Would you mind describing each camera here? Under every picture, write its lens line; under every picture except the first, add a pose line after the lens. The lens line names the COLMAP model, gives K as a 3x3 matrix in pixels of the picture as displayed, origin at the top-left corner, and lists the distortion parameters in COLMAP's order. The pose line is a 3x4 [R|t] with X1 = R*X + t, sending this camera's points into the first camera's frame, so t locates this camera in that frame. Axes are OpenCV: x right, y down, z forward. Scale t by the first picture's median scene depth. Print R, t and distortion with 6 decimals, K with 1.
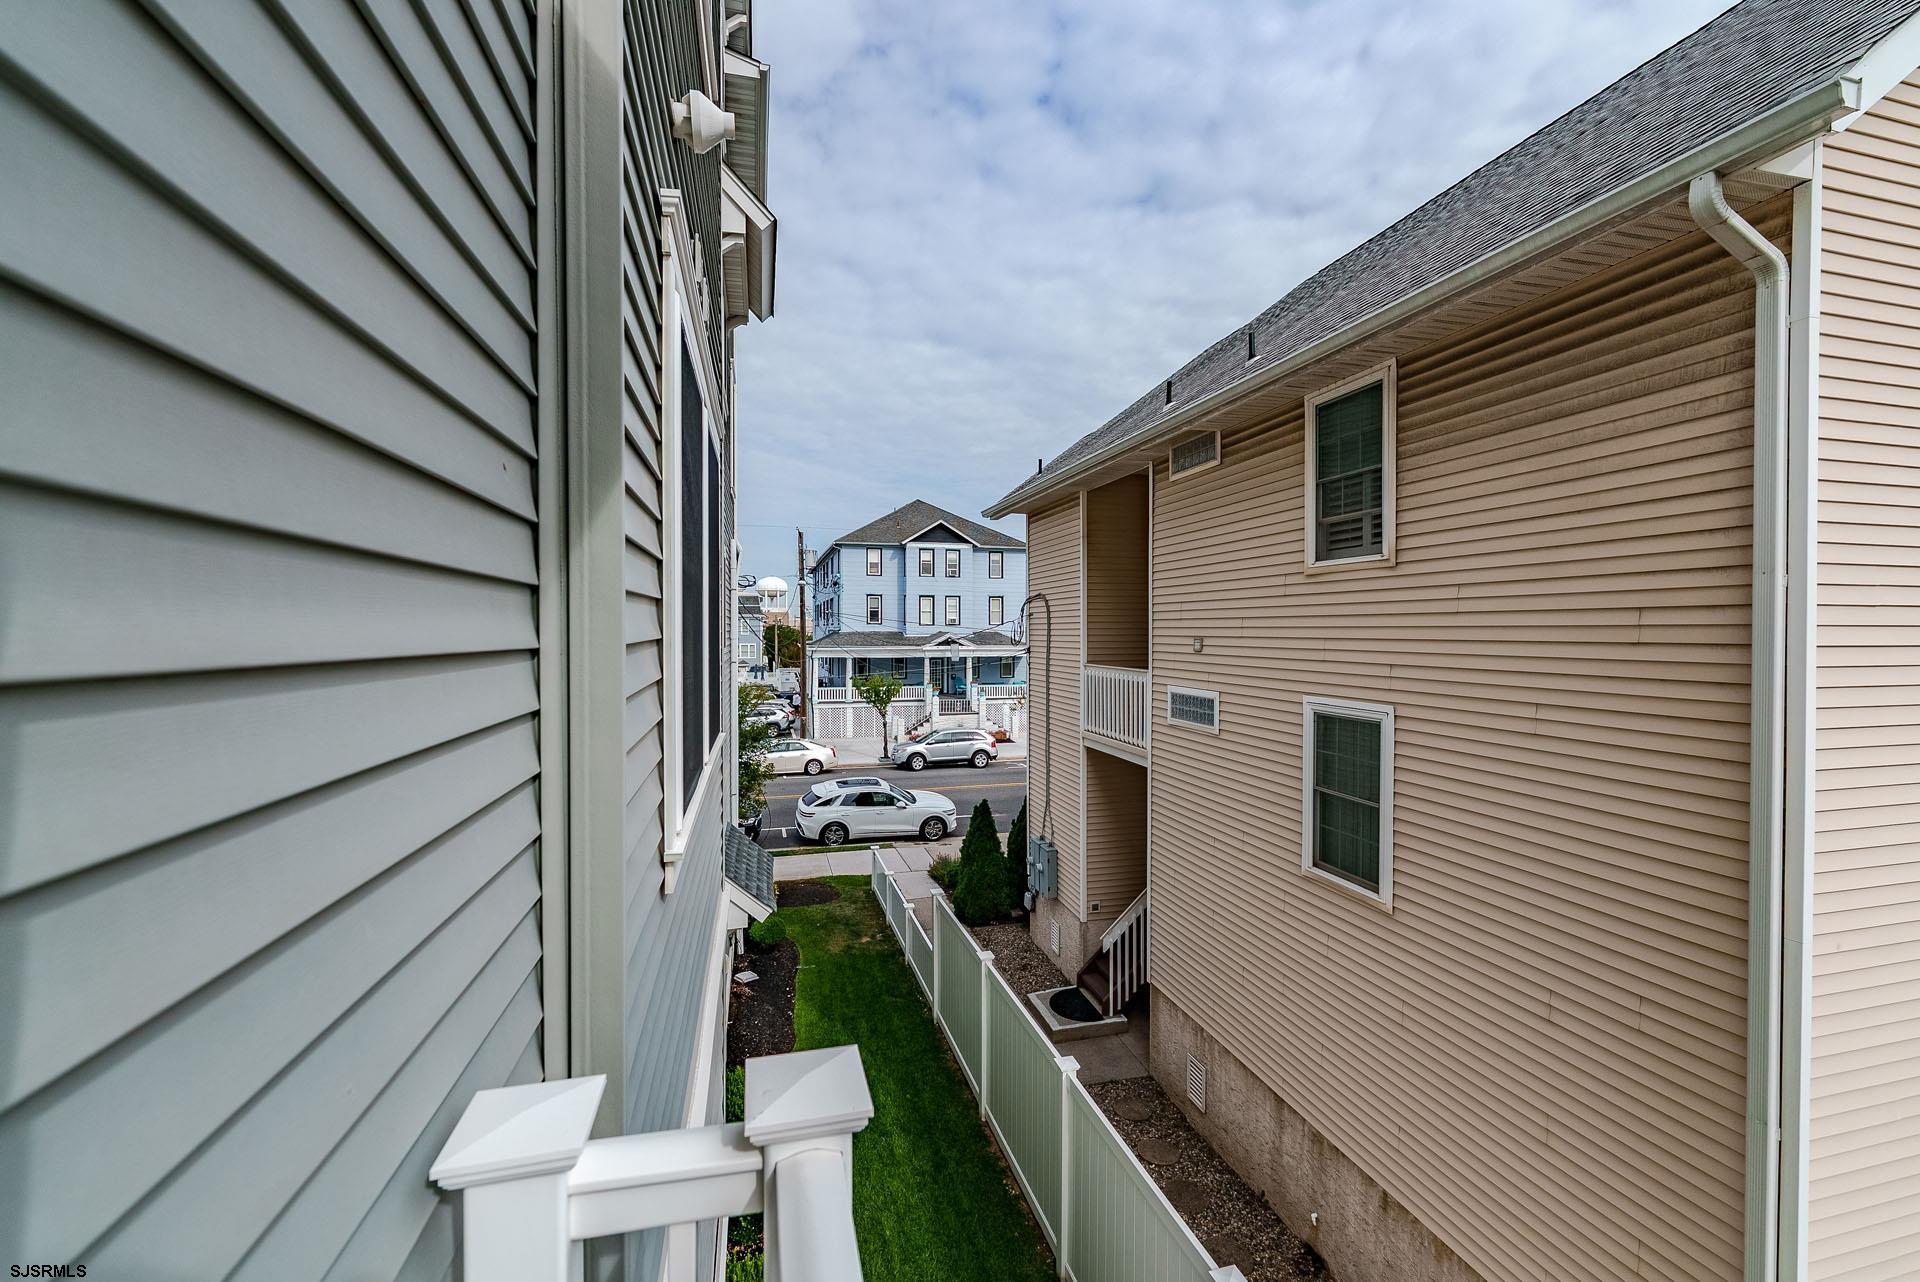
lens RADIAL K [[774.6, 0, 960.0], [0, 774.6, 641.0], [0, 0, 1]] dist [-0.000219, 0.000159]
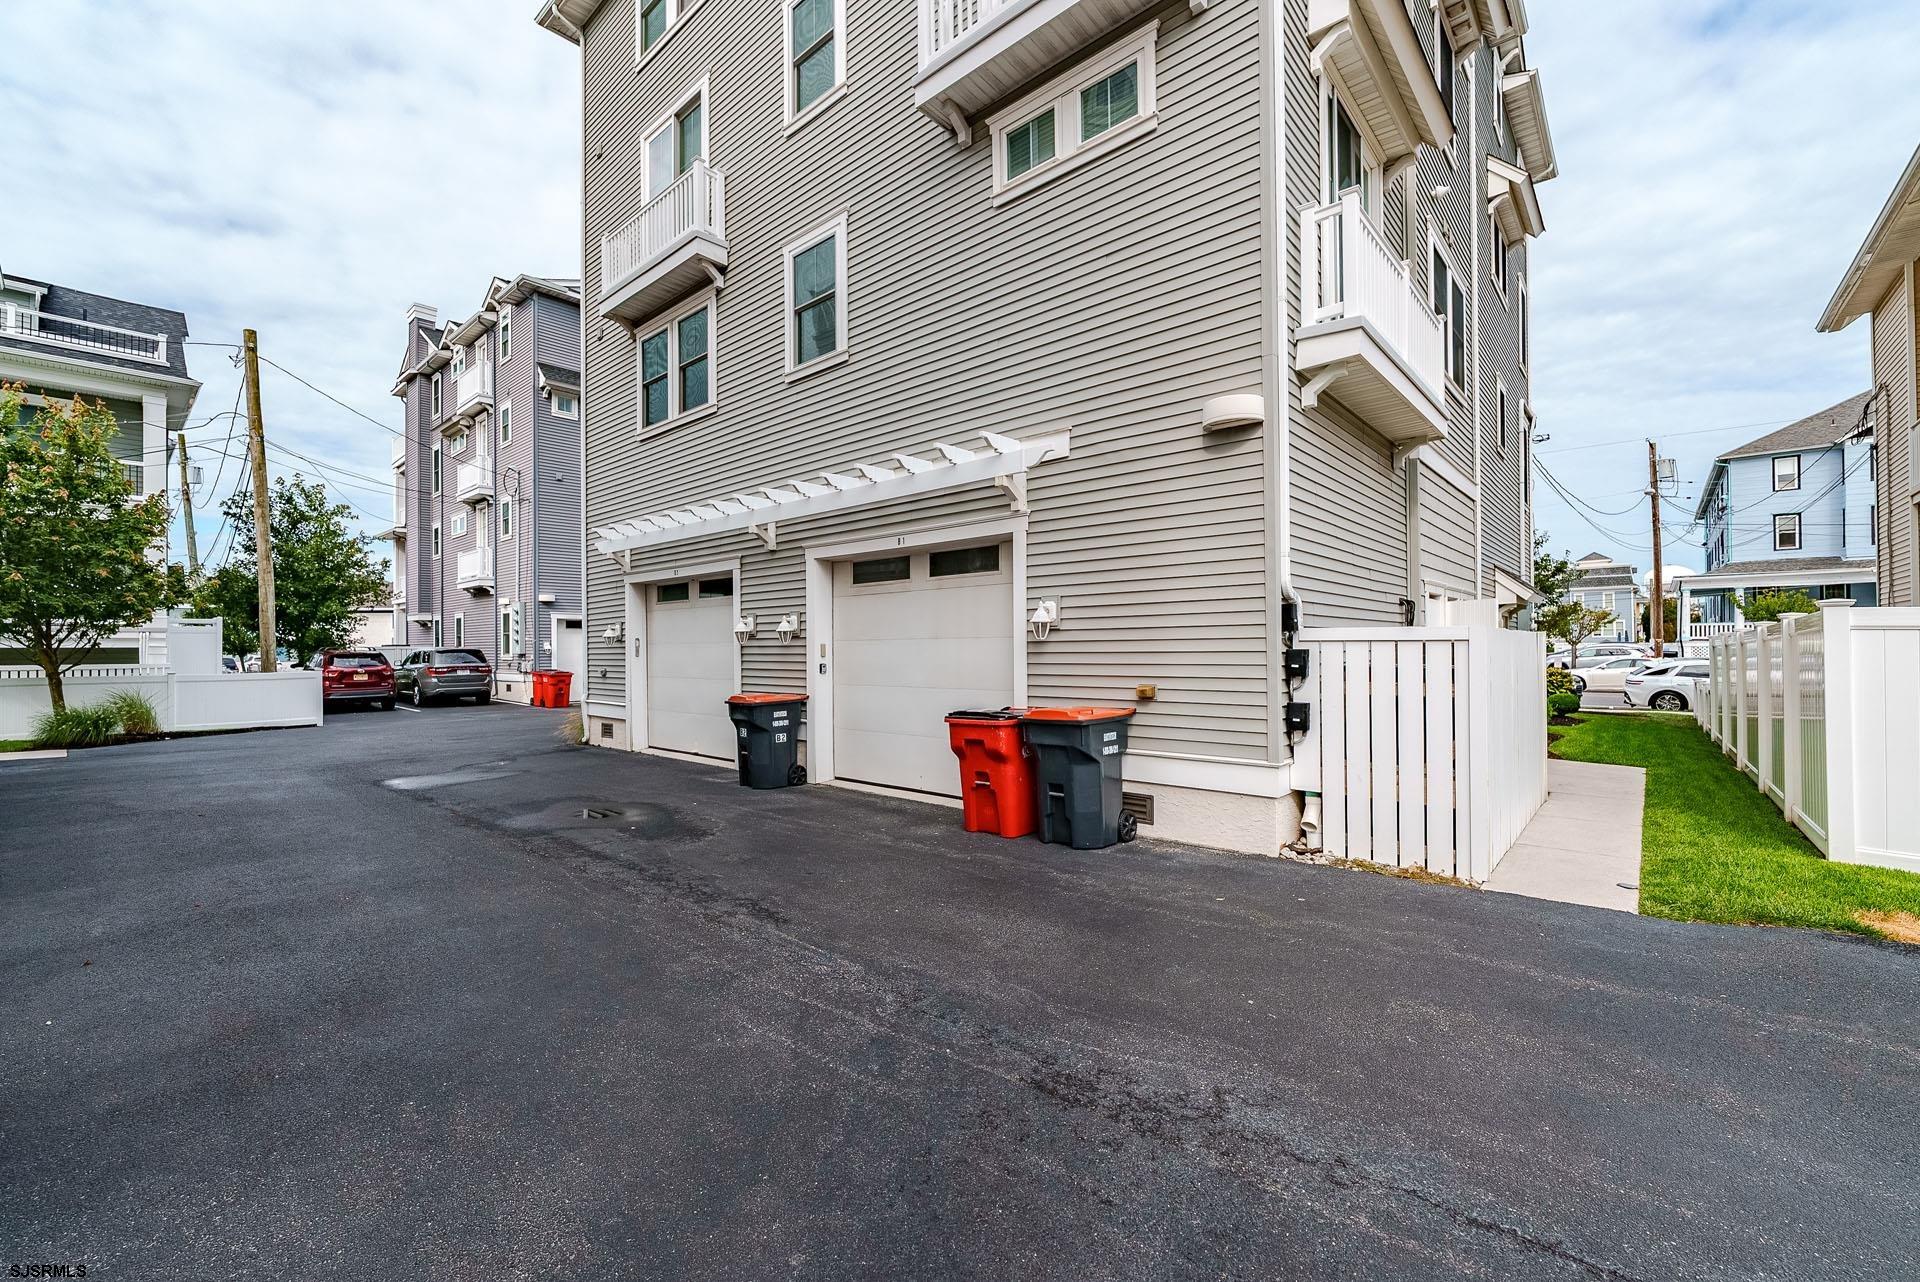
lens RADIAL K [[774.6, 0, 960.0], [0, 774.6, 641.0], [0, 0, 1]] dist [-0.000219, 0.000159]
pose [[0.554062, -0.011266, -0.832399, 0.111135], [-0.003904, 0.999862, -0.016131, 0.120371], [0.832466, 0.012188, 0.553942, -0.226890]]
